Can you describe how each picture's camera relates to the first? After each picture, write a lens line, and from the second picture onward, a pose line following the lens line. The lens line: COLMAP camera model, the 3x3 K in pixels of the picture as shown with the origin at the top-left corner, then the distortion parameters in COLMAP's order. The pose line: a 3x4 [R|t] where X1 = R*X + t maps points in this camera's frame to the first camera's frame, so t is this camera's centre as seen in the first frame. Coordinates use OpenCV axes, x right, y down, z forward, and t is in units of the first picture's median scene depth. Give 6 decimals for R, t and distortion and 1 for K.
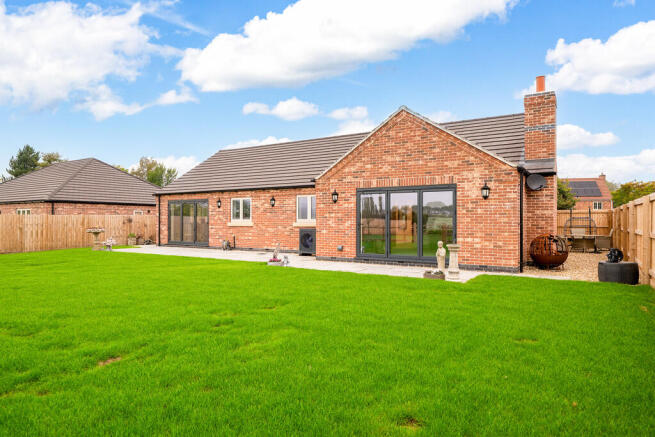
lens RADIAL K [[425.5, 0, 328.7], [0, 425.5, 219.5], [0, 0, 1]] dist [-0.002550, 0.000179]
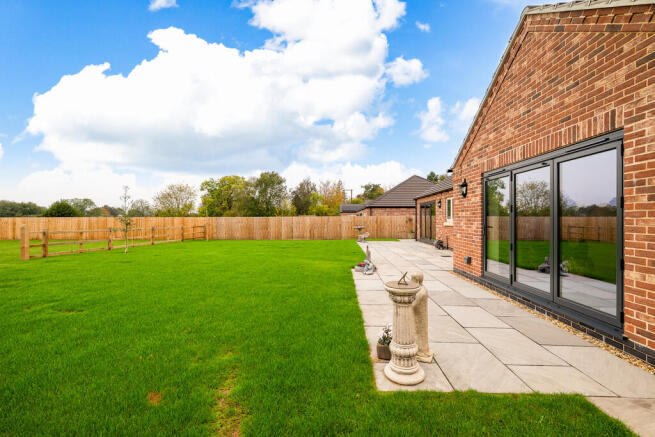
lens RADIAL K [[298.4, 0, 326.7], [0, 298.4, 218.6], [0, 0, 1]] dist [0.000143, -0.000909]
pose [[0.474875, -0.003196, -0.880048, 0.359624], [0.005371, 0.999985, -0.000733, -0.003136], [0.880037, -0.004378, 0.474885, 0.561334]]
